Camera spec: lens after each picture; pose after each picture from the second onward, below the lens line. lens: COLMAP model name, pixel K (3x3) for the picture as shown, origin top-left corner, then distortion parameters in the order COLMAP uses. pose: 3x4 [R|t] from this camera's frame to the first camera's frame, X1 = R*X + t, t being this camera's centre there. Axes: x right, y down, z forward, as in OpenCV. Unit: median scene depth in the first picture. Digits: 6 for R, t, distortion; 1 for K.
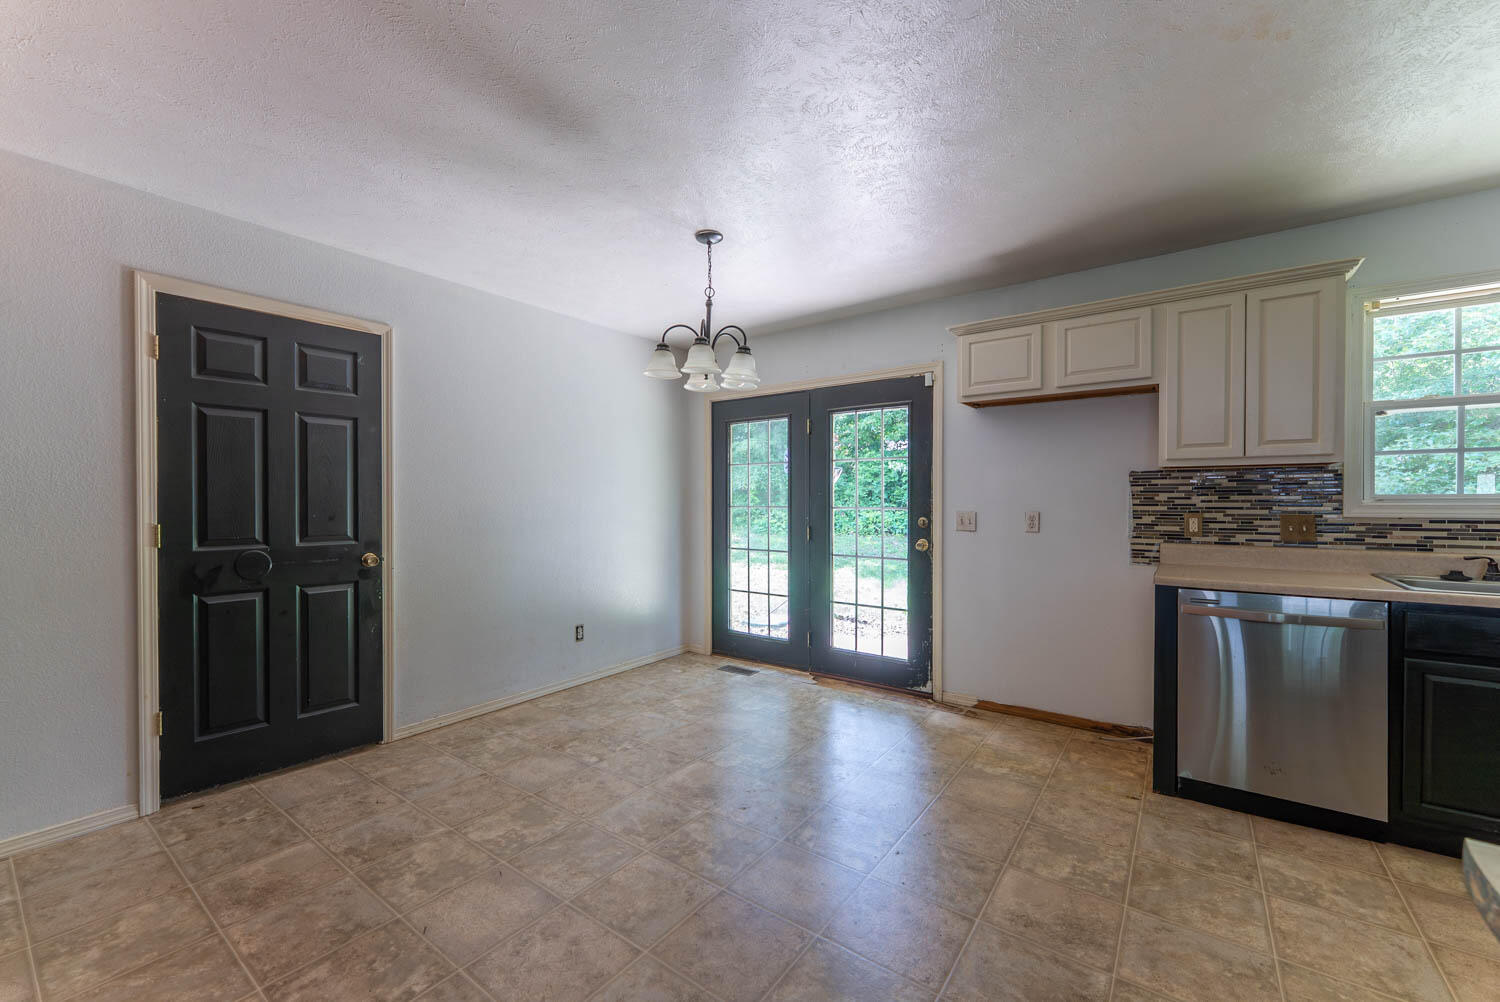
lens RADIAL K [[601.1, 0, 744.4], [0, 601.1, 504.9], [0, 0, 1]] dist [-0.001852, -0.000122]
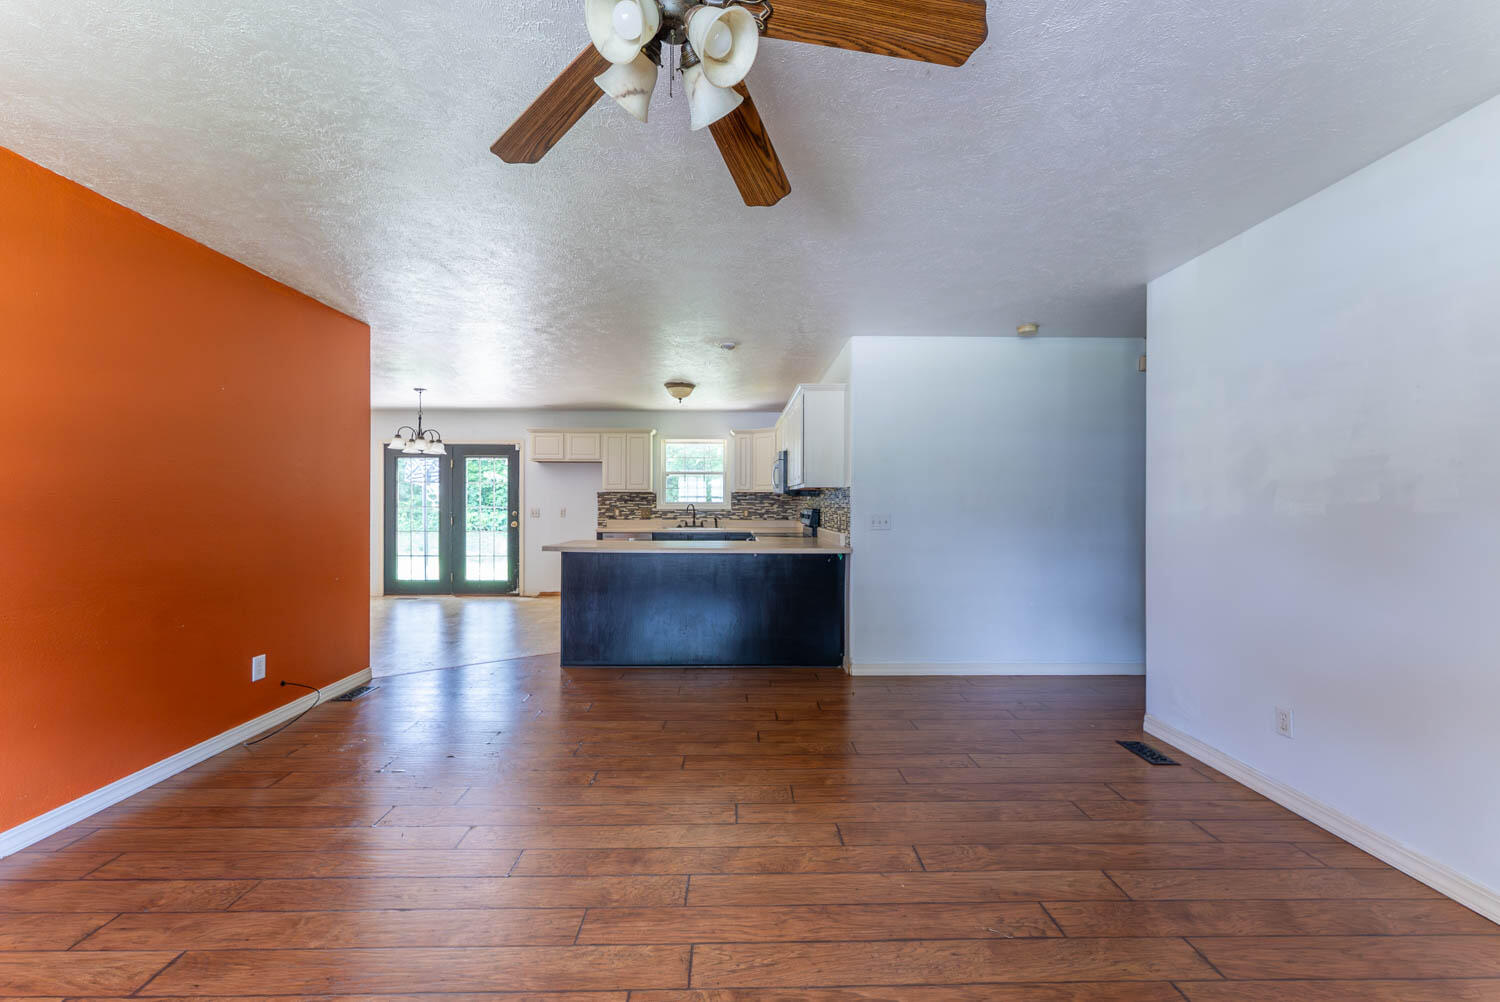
lens RADIAL K [[601.1, 0, 748.4], [0, 601.1, 500.9], [0, 0, 1]] dist [-0.001852, -0.000122]
pose [[0.788851, 0.005116, 0.614563, -0.450206], [0.002264, 0.999934, -0.011230, 0.012051], [-0.614580, 0.010250, 0.788788, -1.493776]]
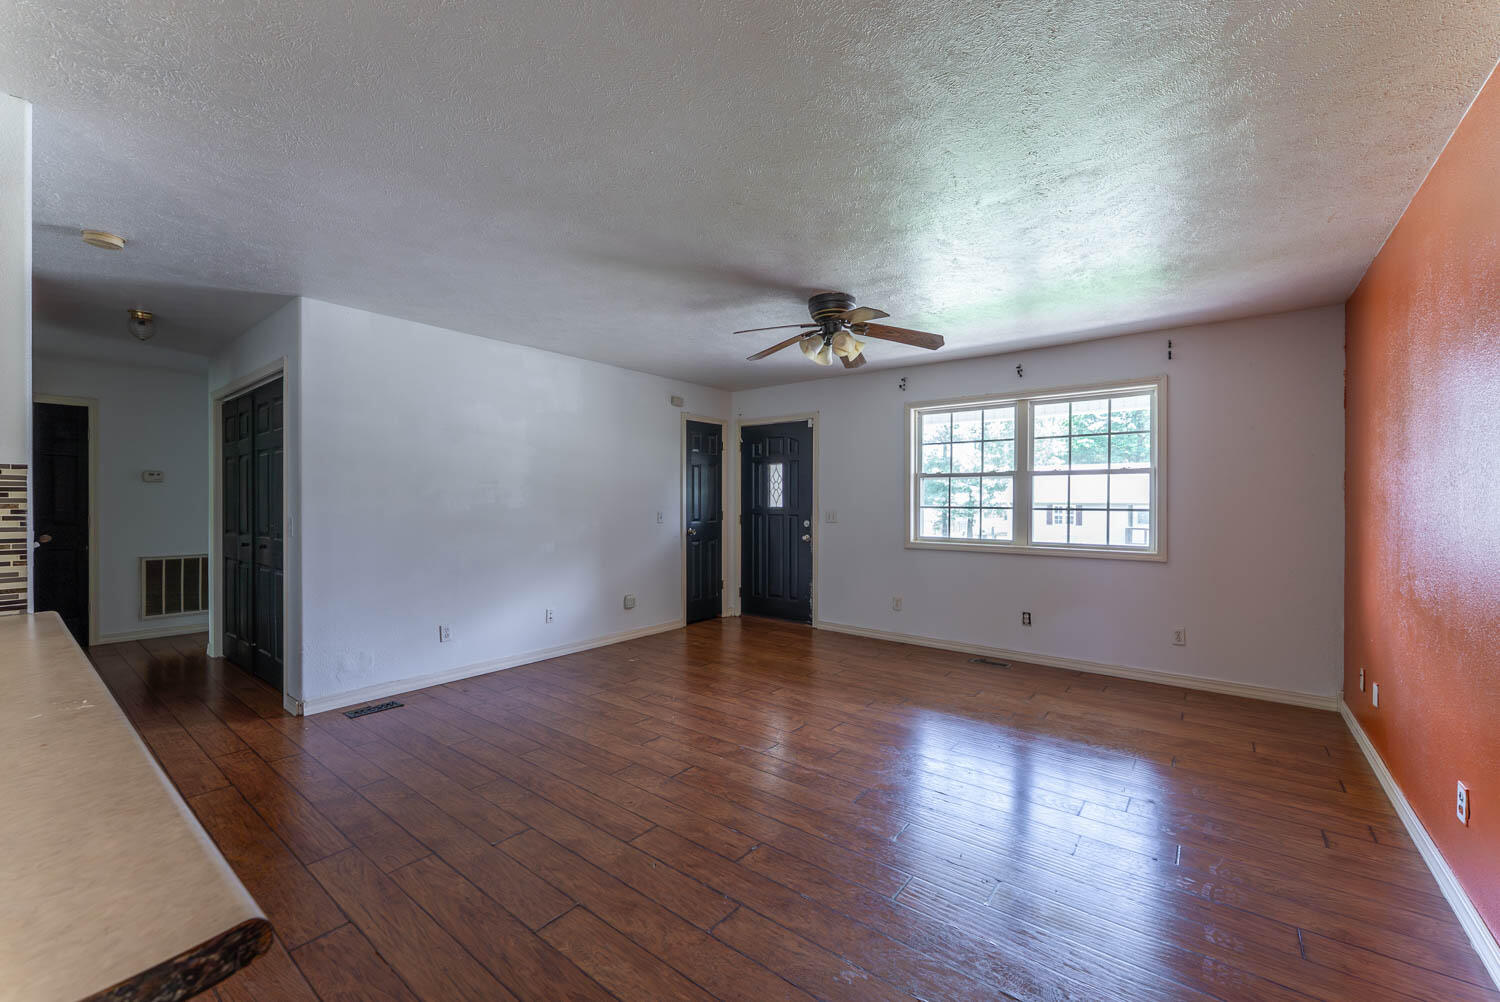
lens RADIAL K [[601.1, 0, 744.6], [0, 601.1, 505.6], [0, 0, 1]] dist [-0.001852, -0.000122]
pose [[-0.999432, -0.003410, 0.033524, -0.092329], [-0.002938, 0.999896, 0.014116, -0.009049], [-0.033568, 0.014010, -0.999338, 0.090869]]
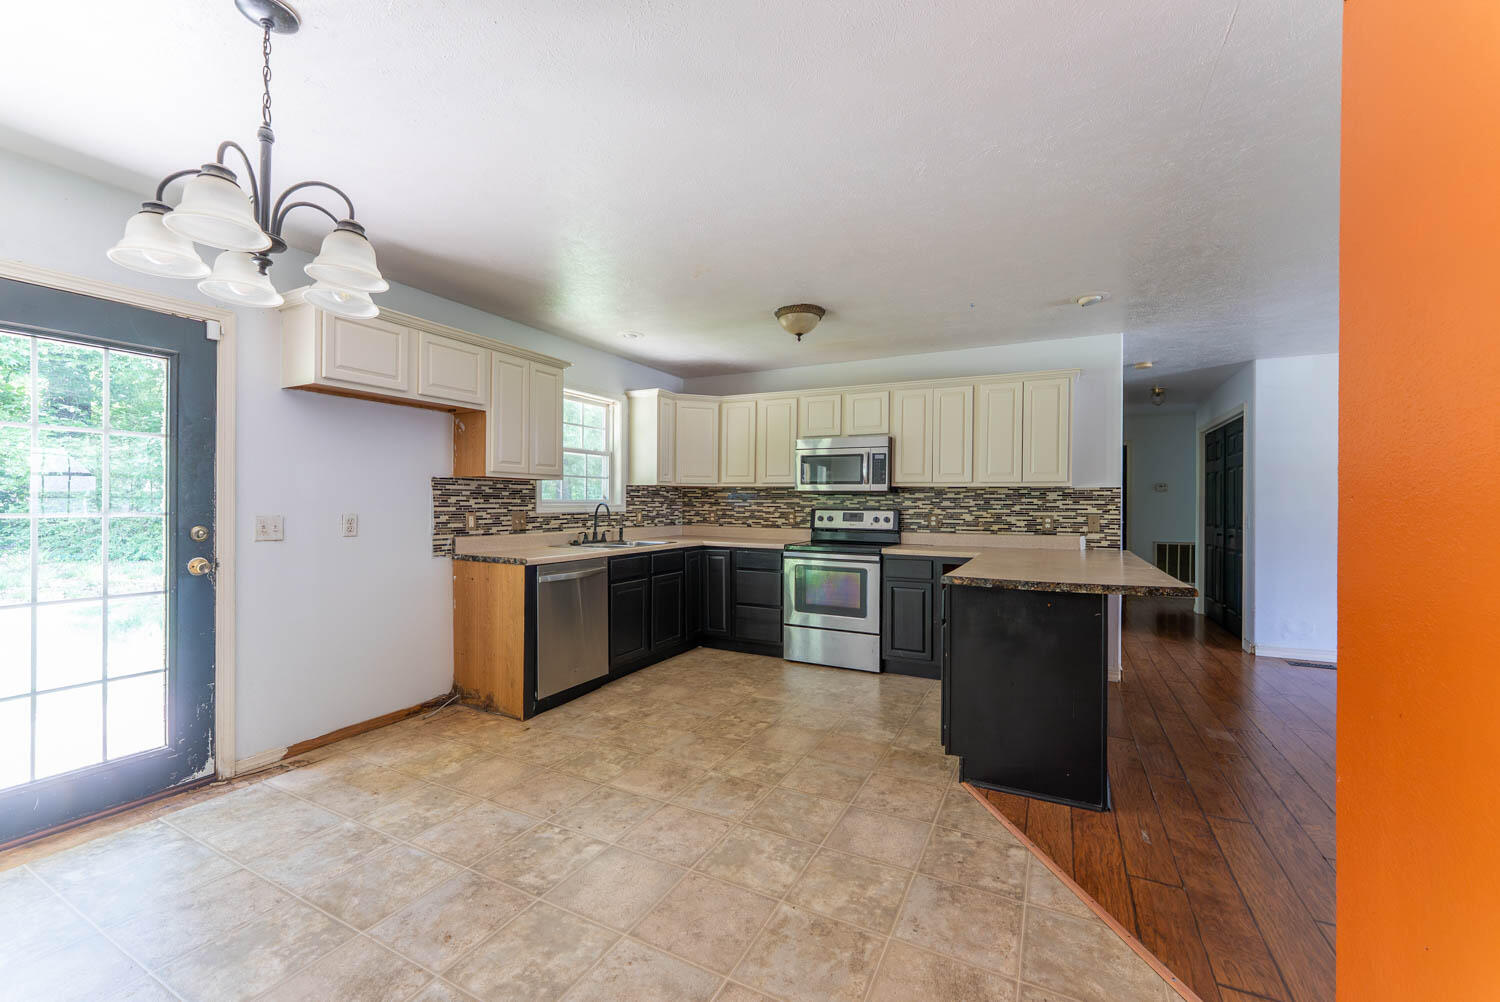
lens RADIAL K [[601.1, 0, 748.2], [0, 601.1, 502.4], [0, 0, 1]] dist [-0.001852, -0.000122]
pose [[-0.162413, -0.000591, 0.986723, -0.611449], [0.002714, 0.999996, 0.001046, -0.007514], [-0.986719, 0.002848, -0.162411, 0.614678]]
